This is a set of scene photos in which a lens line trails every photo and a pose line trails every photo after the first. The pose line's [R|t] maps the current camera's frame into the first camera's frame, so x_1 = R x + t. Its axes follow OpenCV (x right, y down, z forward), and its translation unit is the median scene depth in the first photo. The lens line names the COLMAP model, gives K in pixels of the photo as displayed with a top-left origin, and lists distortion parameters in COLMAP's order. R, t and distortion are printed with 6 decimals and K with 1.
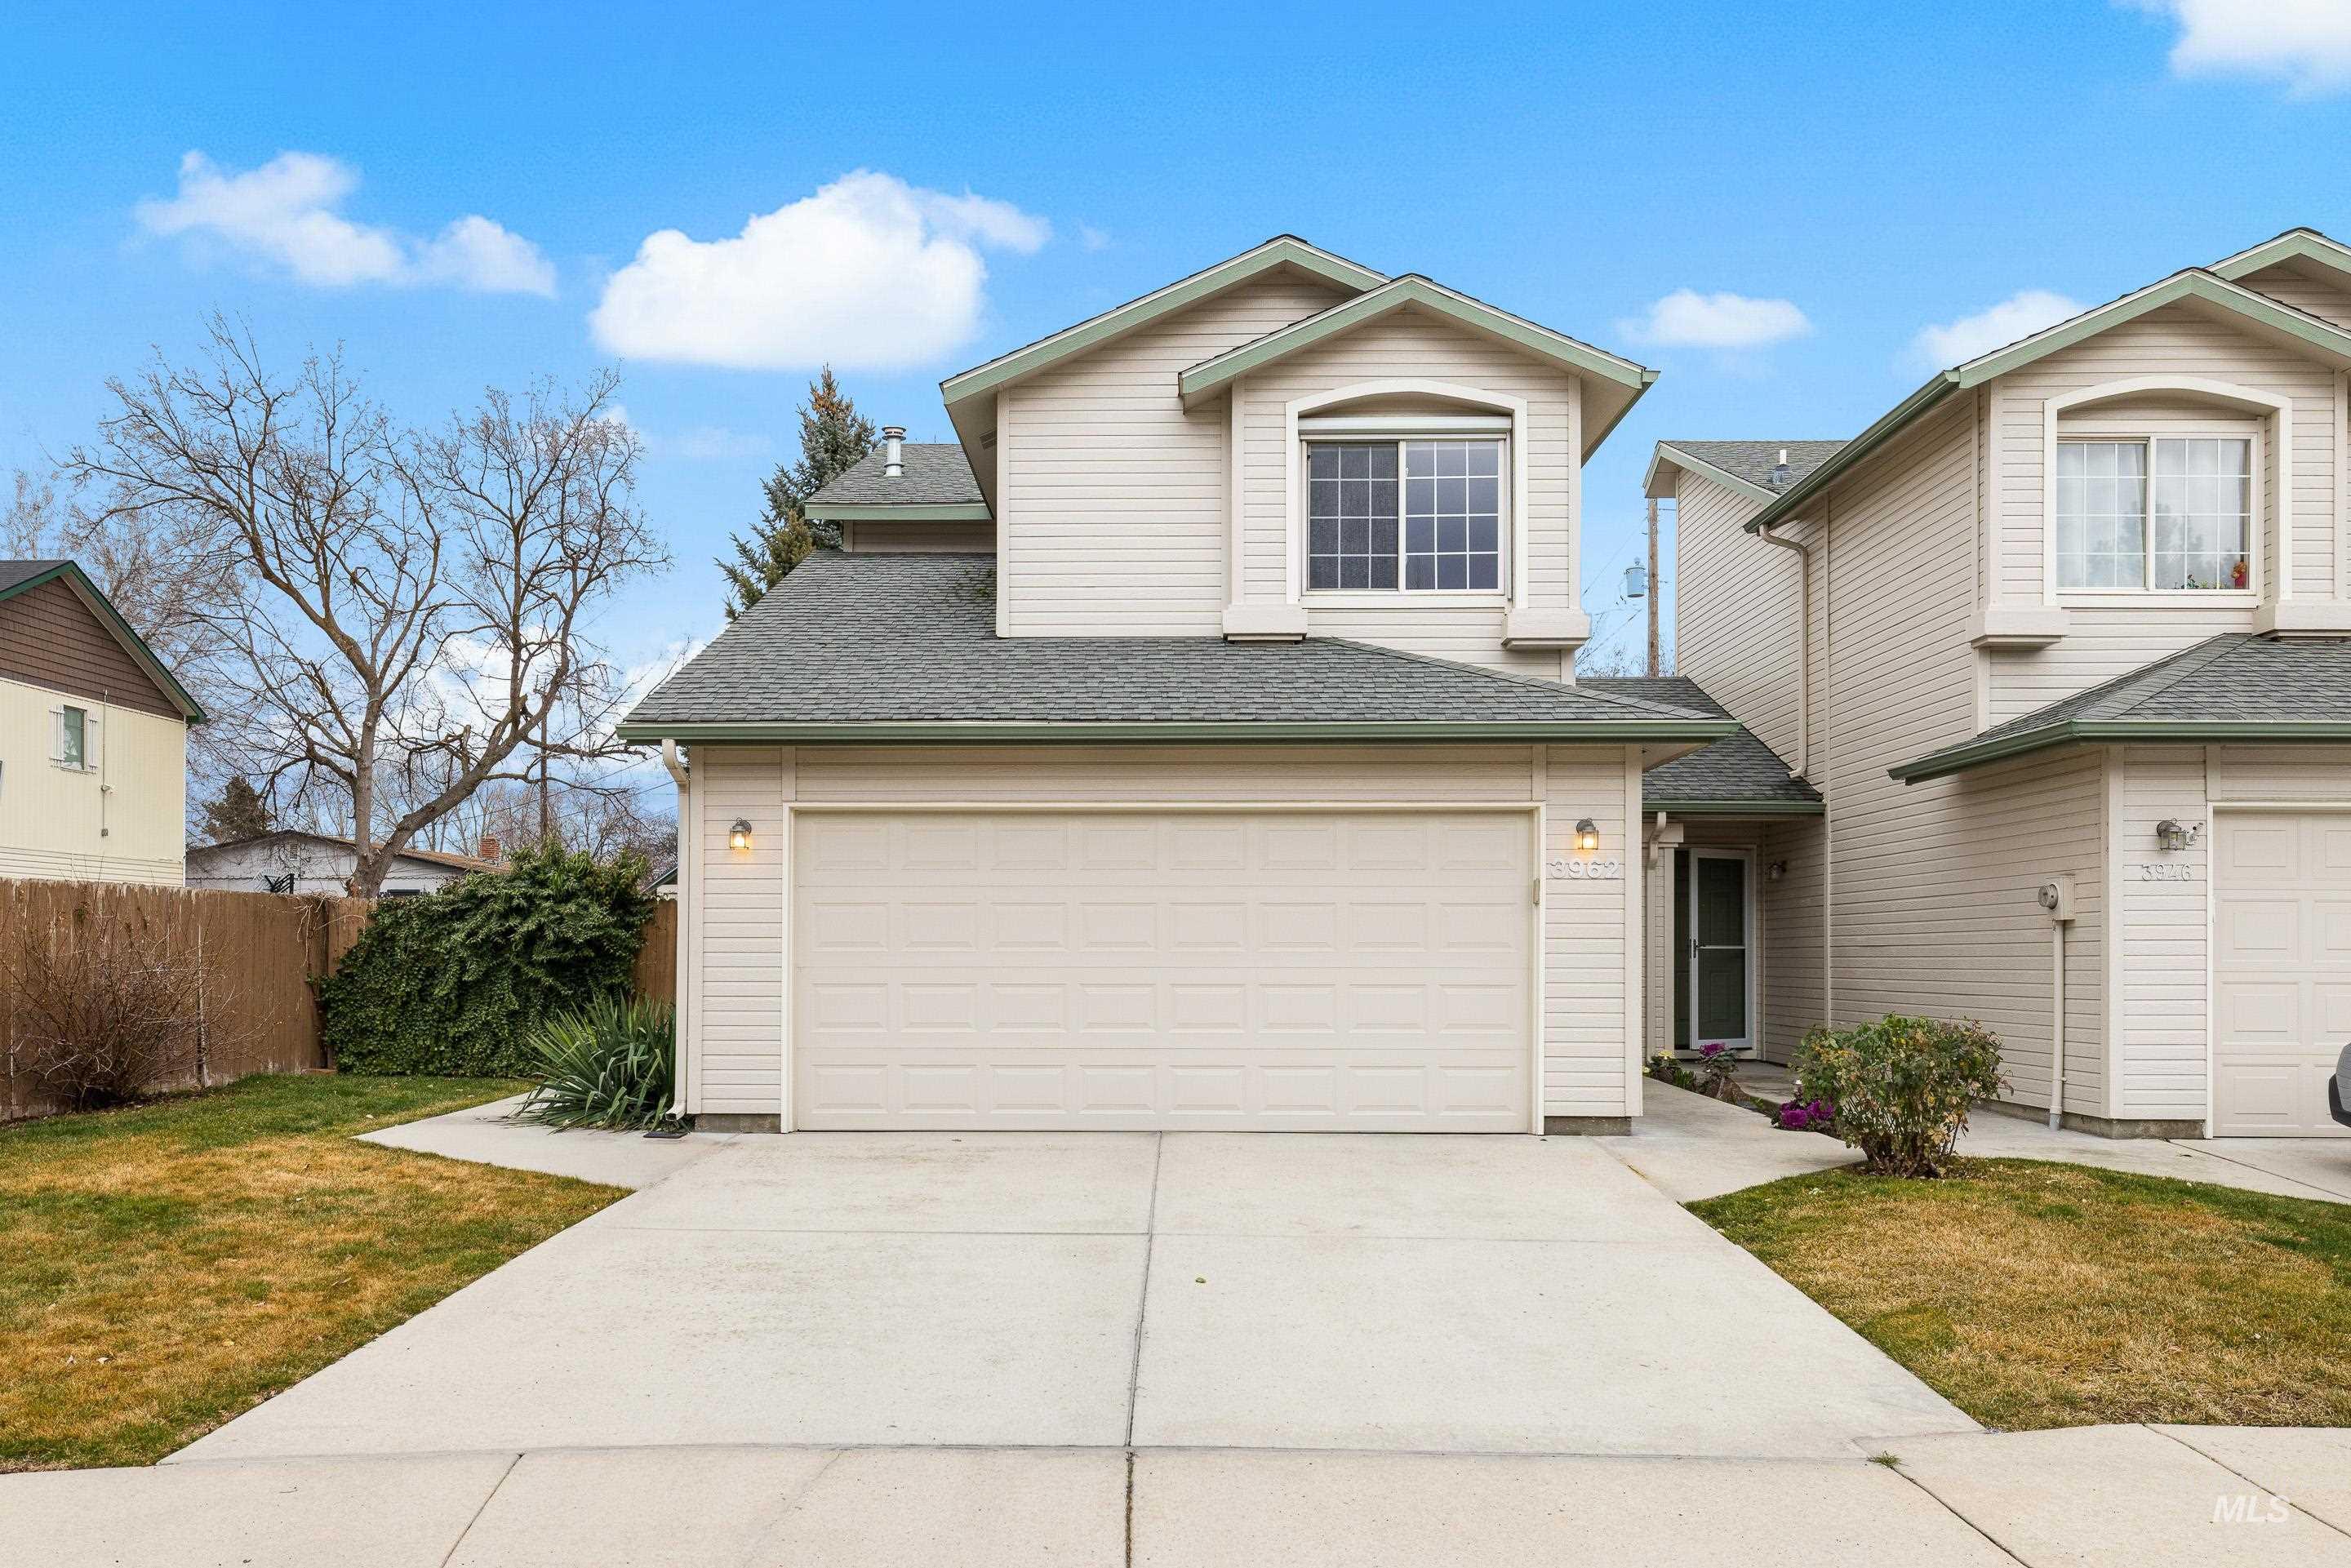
lens RADIAL K [[1323.7, 0, 1176.5], [0, 1323.7, 709.7], [0, 0, 1]] dist [0.002869, 0.000810]
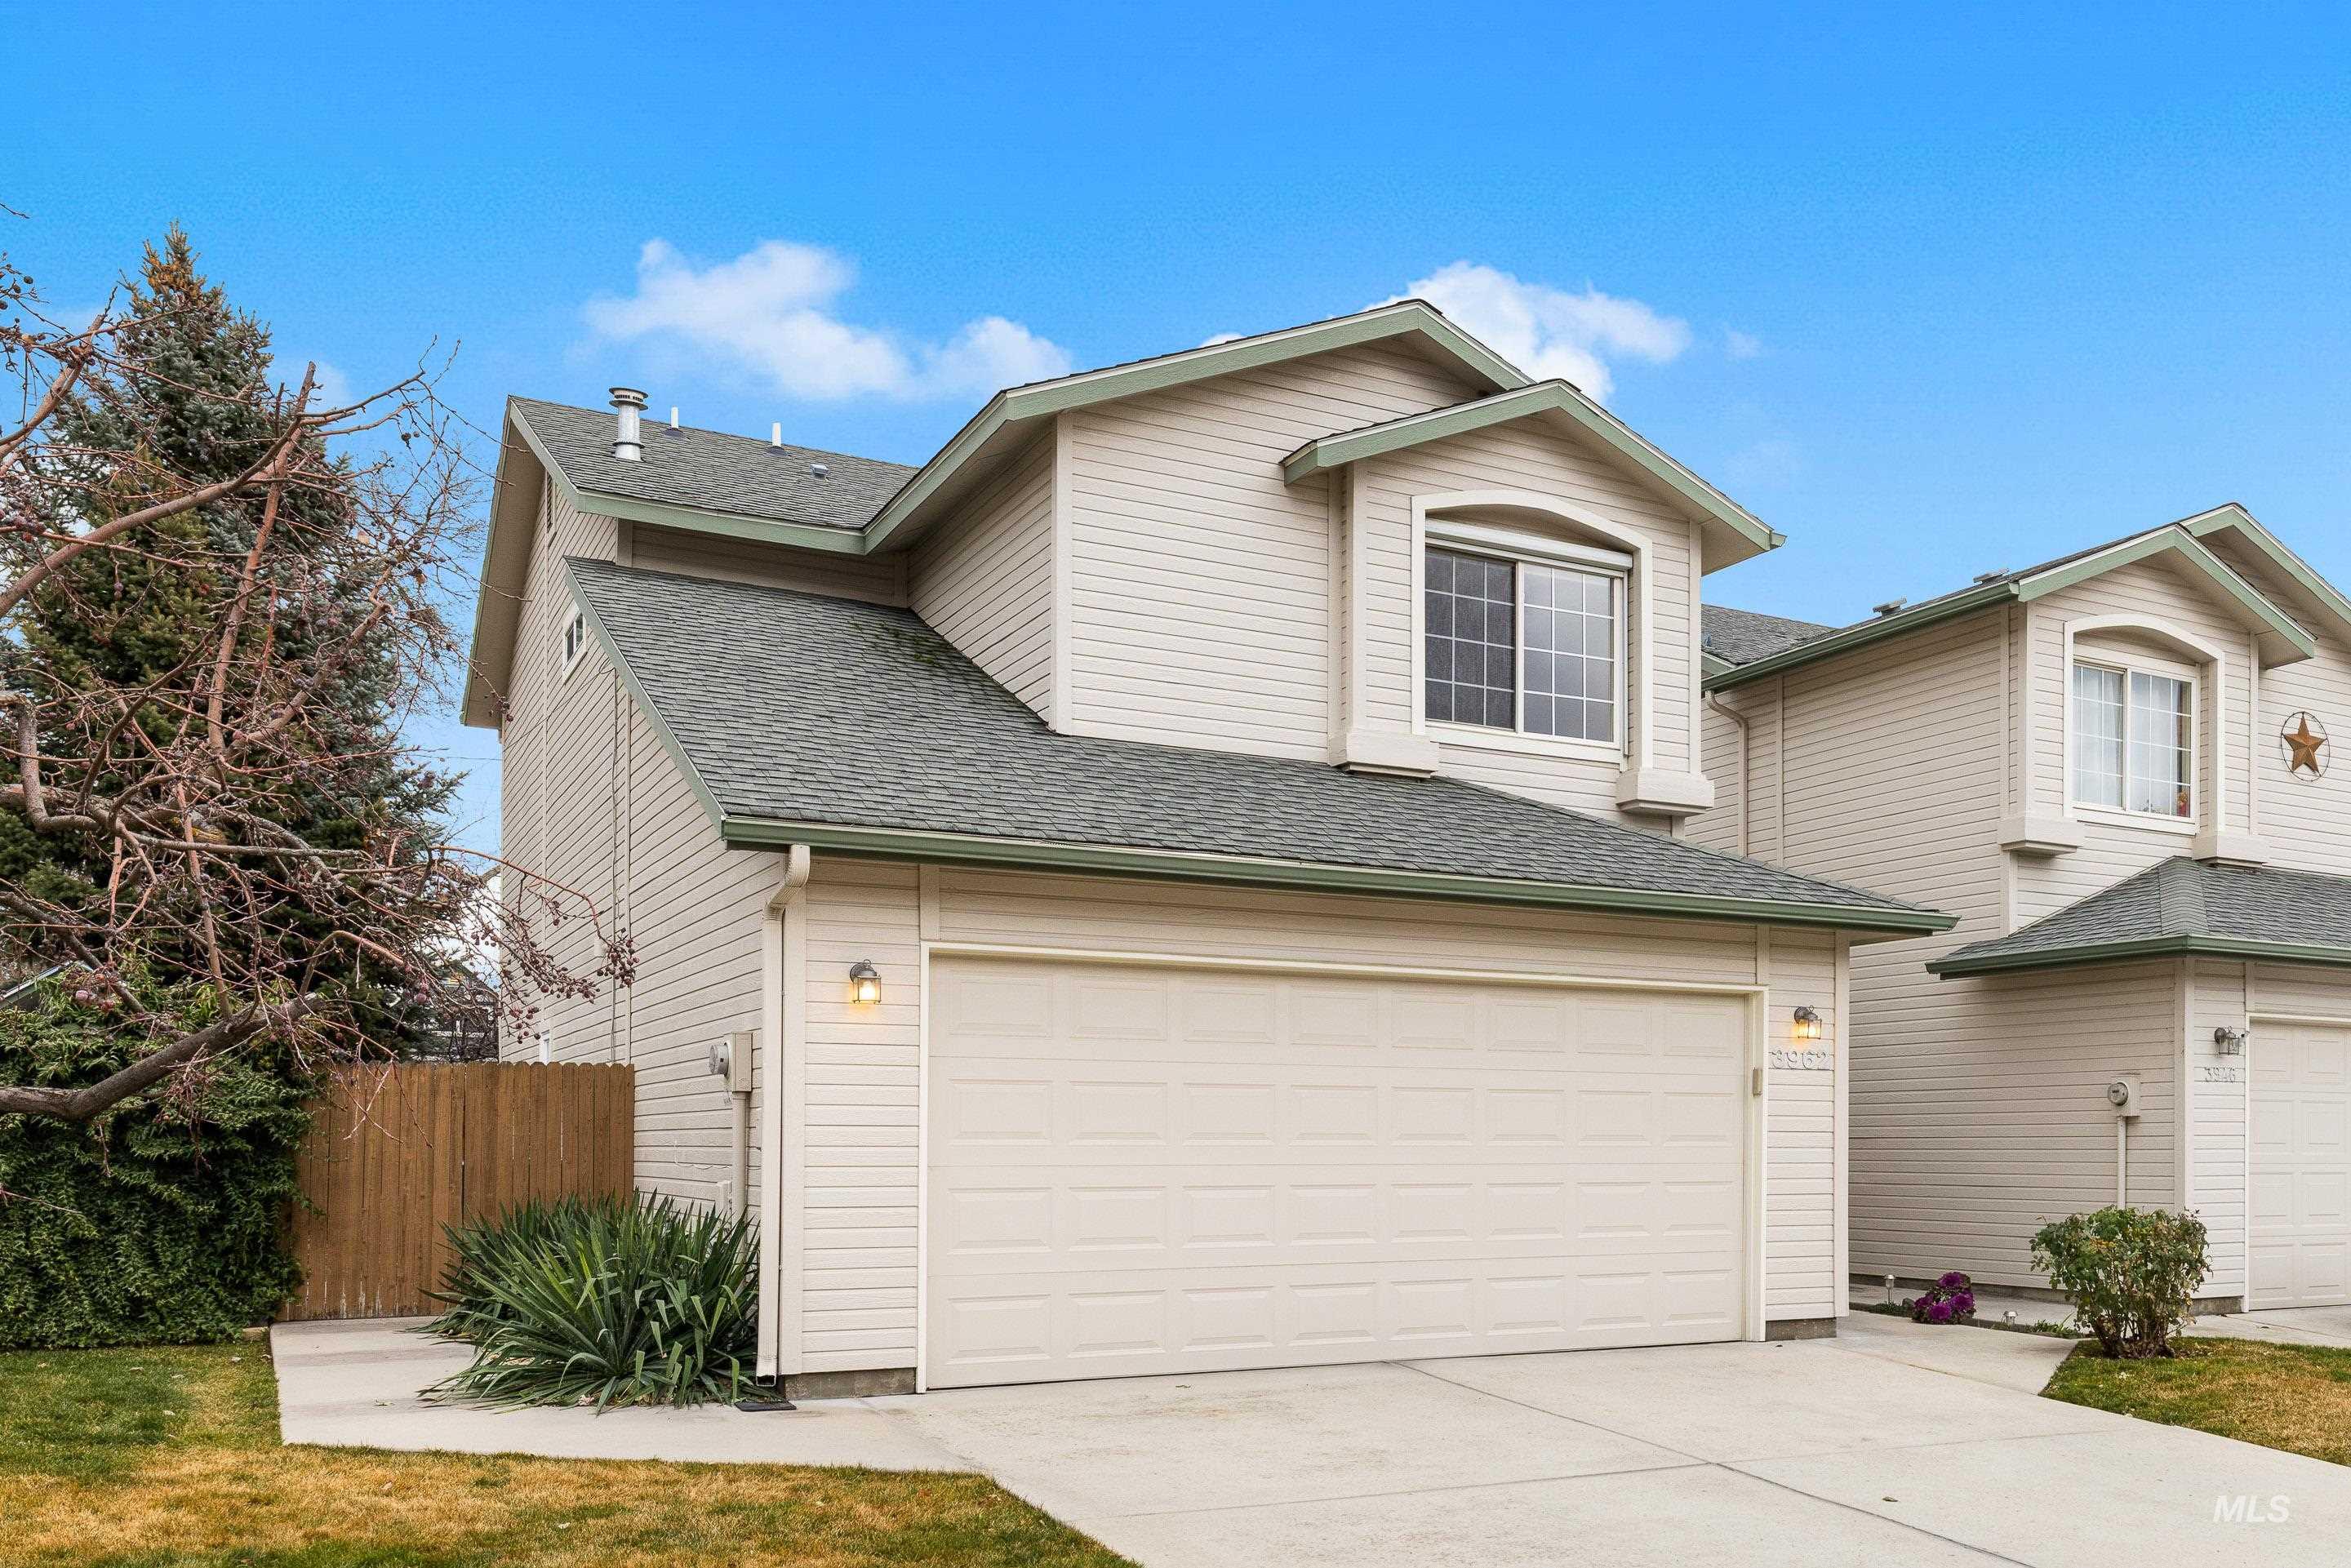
lens RADIAL K [[1759.0, 0, 1168.0], [0, 1759.0, 792.4], [0, 0, 1]] dist [0.004171, -0.001965]
pose [[0.888940, 0.089721, 0.449151, -0.608263], [-0.084108, 0.995927, -0.032479, 0.007898], [-0.450235, -0.008905, 0.892866, 0.067478]]
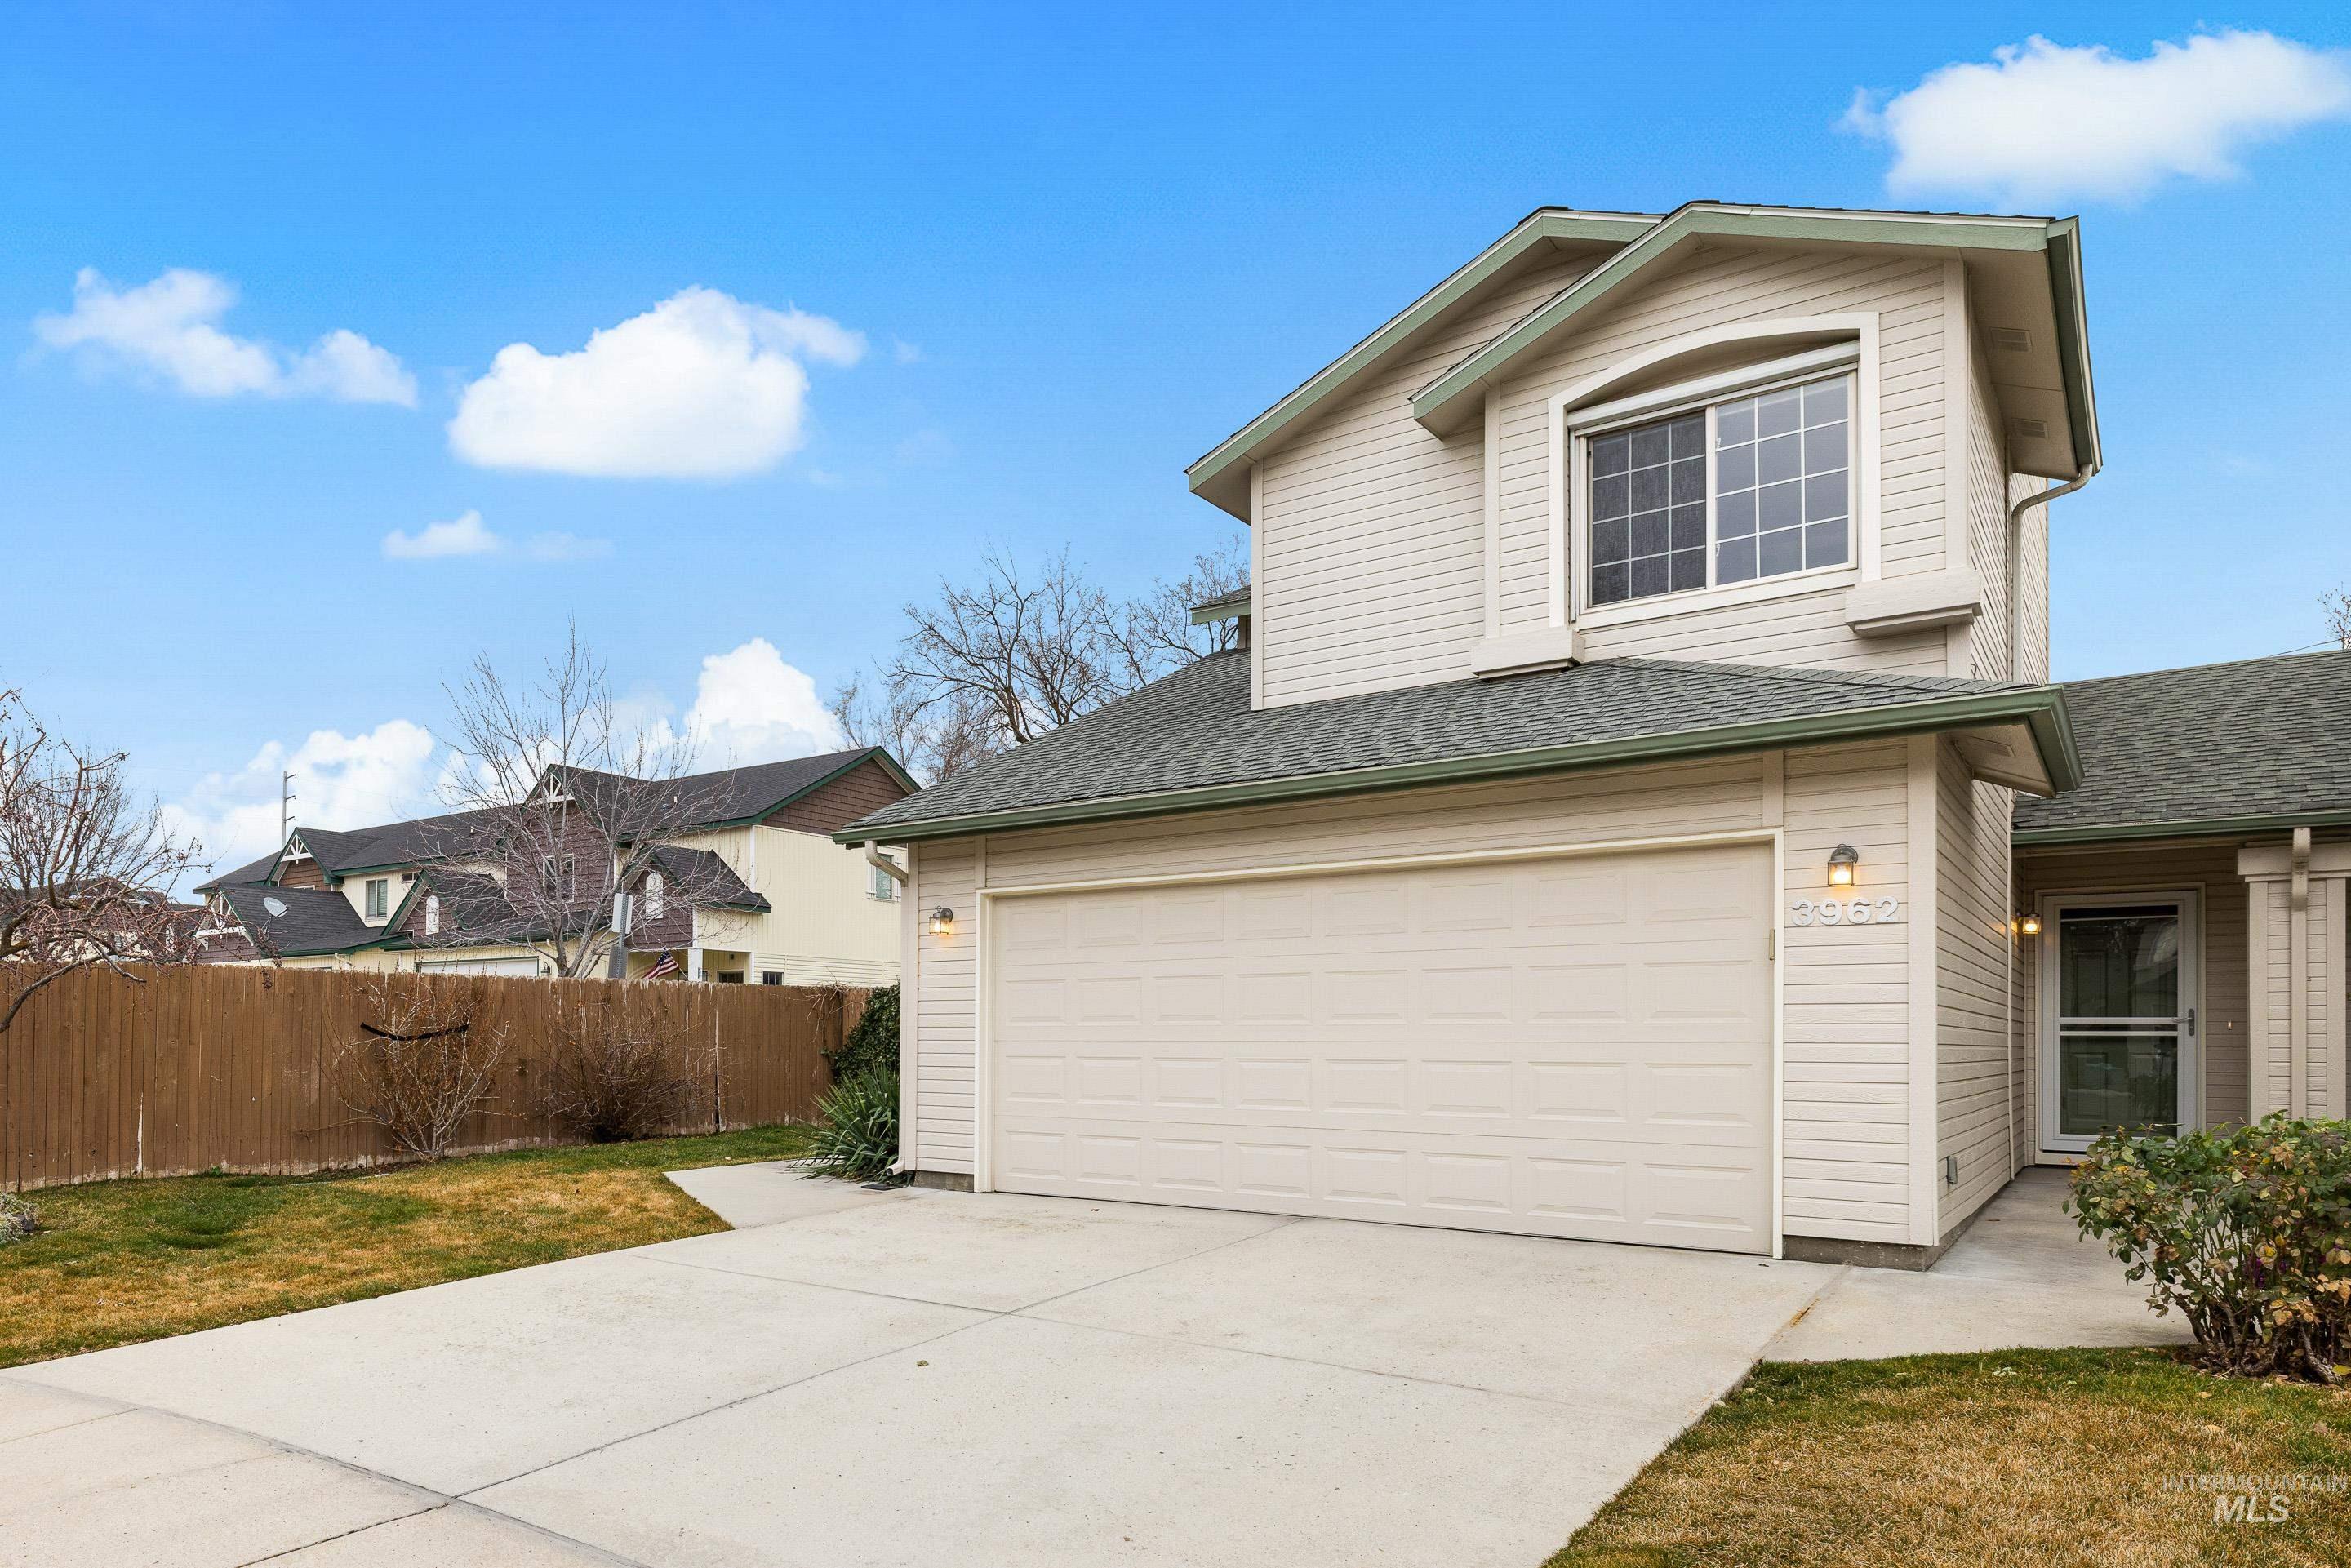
lens RADIAL K [[1290.1, 0, 1217.6], [0, 1290.1, 805.3], [0, 0, 1]] dist [0.000452, 0.000485]
pose [[0.840694, -0.097274, -0.532701, 0.363355], [0.099509, 0.994733, -0.024601, 0.038108], [0.532288, -0.032327, 0.845946, 0.170644]]
